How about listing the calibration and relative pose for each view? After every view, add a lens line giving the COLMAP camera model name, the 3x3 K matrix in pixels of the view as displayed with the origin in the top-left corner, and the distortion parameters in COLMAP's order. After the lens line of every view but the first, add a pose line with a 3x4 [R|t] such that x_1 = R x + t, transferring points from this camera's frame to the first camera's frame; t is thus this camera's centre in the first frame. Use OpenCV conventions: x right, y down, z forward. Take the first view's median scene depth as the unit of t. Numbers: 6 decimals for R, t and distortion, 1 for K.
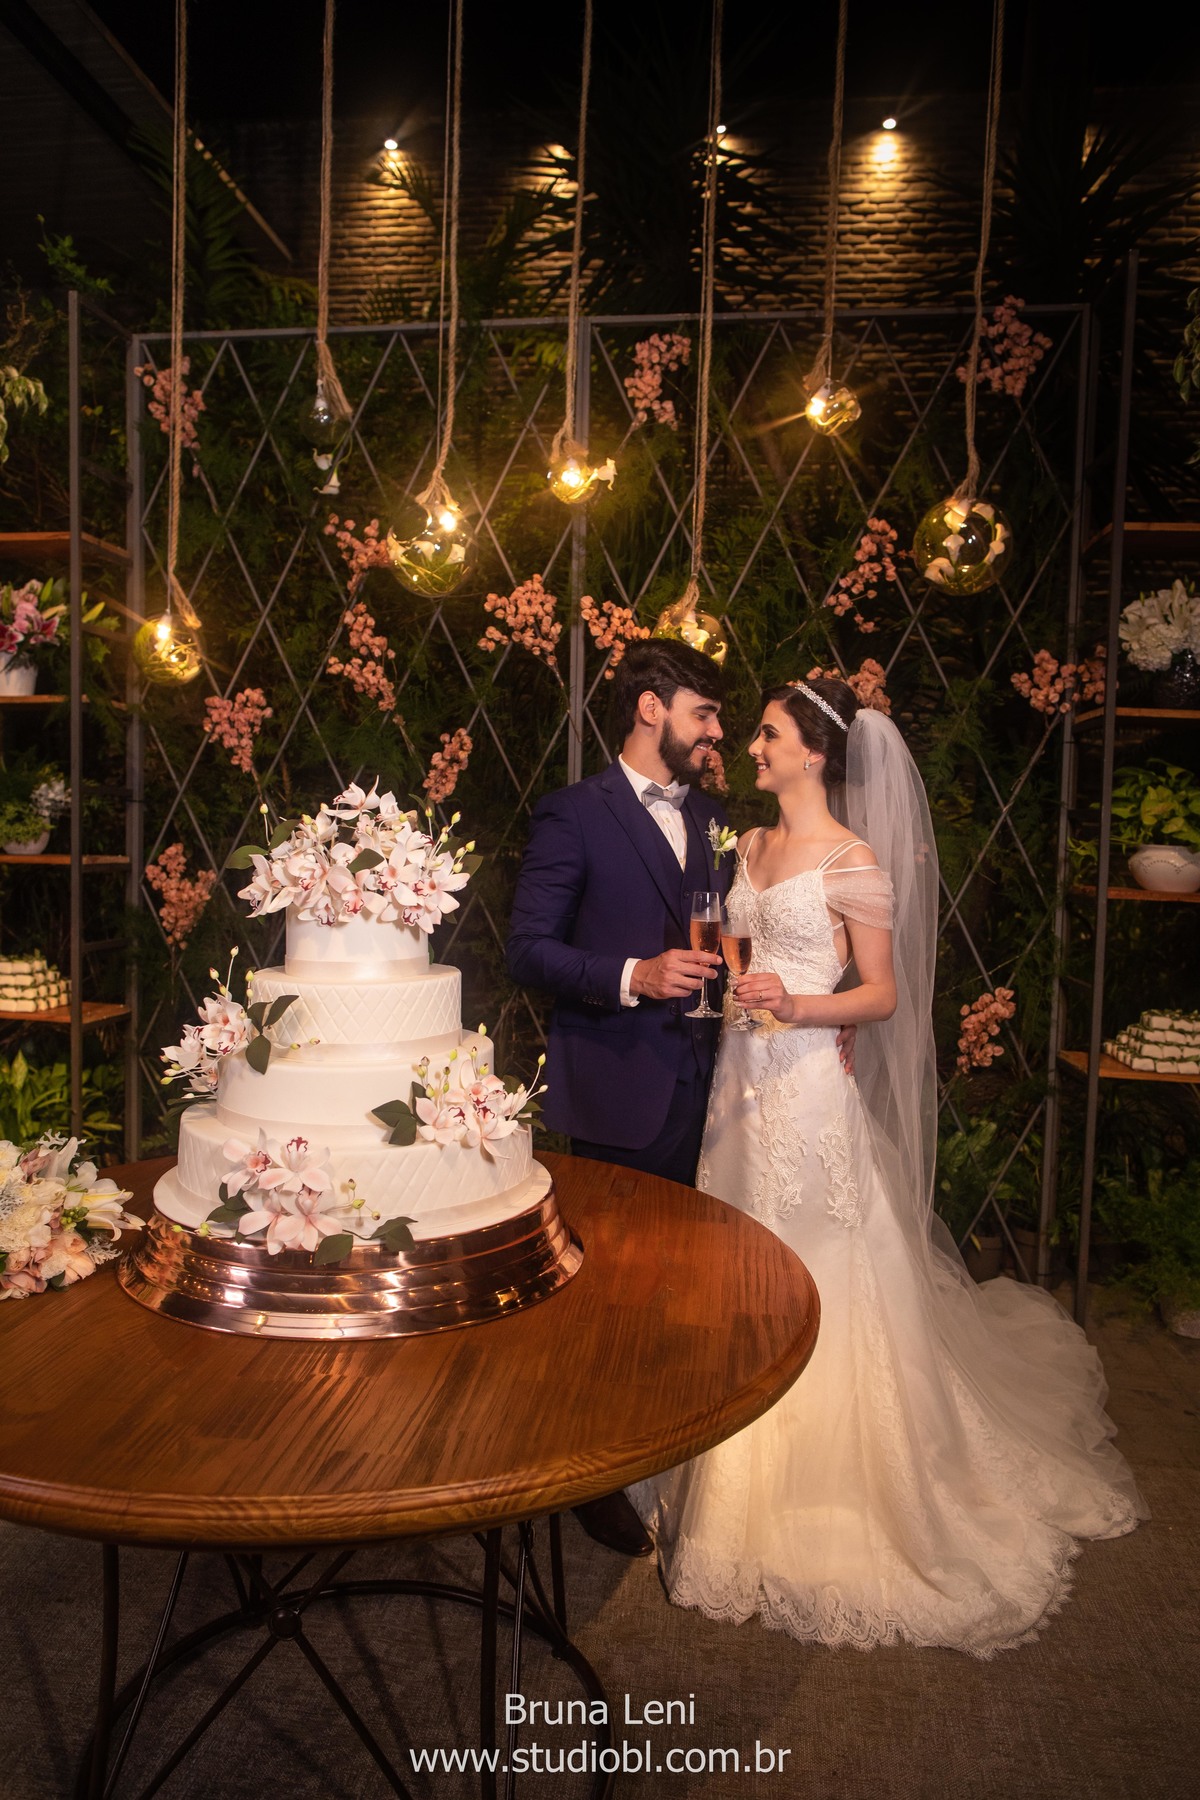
lens RADIAL K [[1245.3, 0, 593.4], [0, 1245.3, 902.2], [0, 0, 1]] dist [-0.055449, 0.058329]
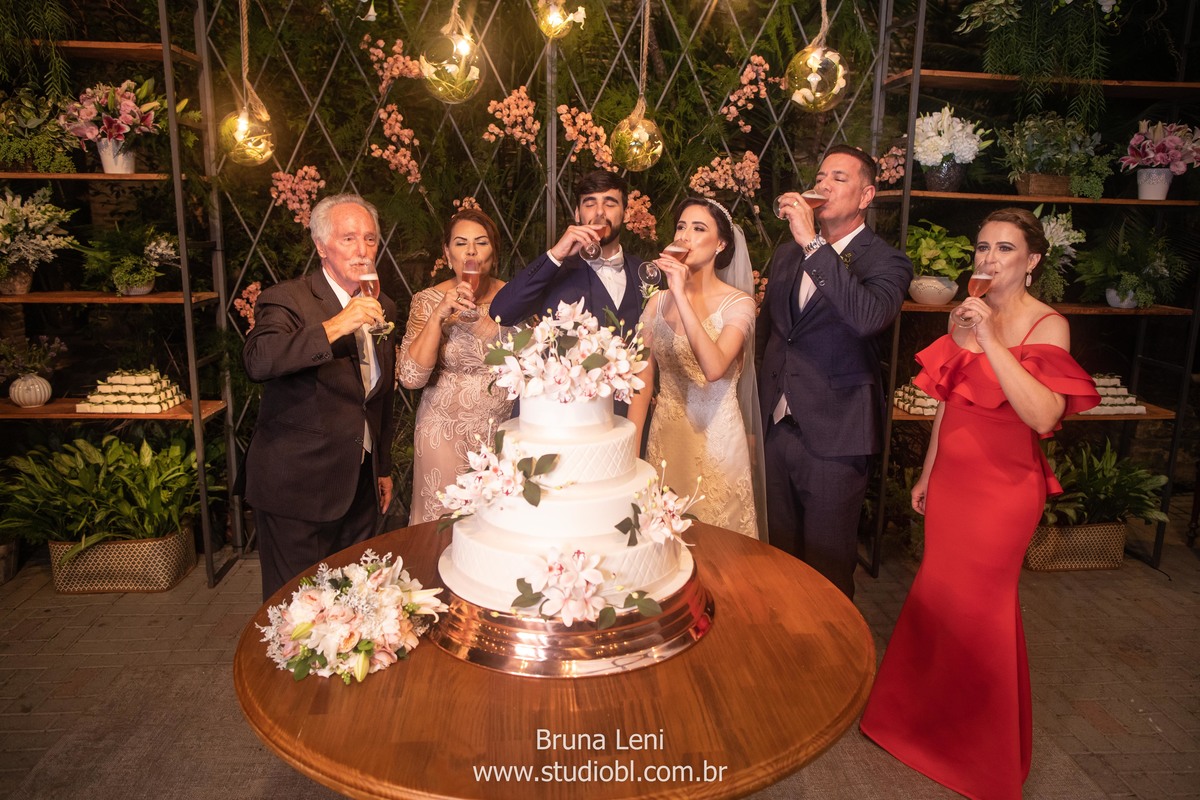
lens RADIAL K [[856.3, 0, 619.9], [0, 856.3, 386.6], [0, 0, 1]] dist [-0.054040, 0.052412]
pose [[0.974668, -0.051101, 0.217742, -0.167590], [0.018939, 0.988909, 0.147308, -0.068122], [-0.222855, -0.139452, 0.964826, -0.002138]]
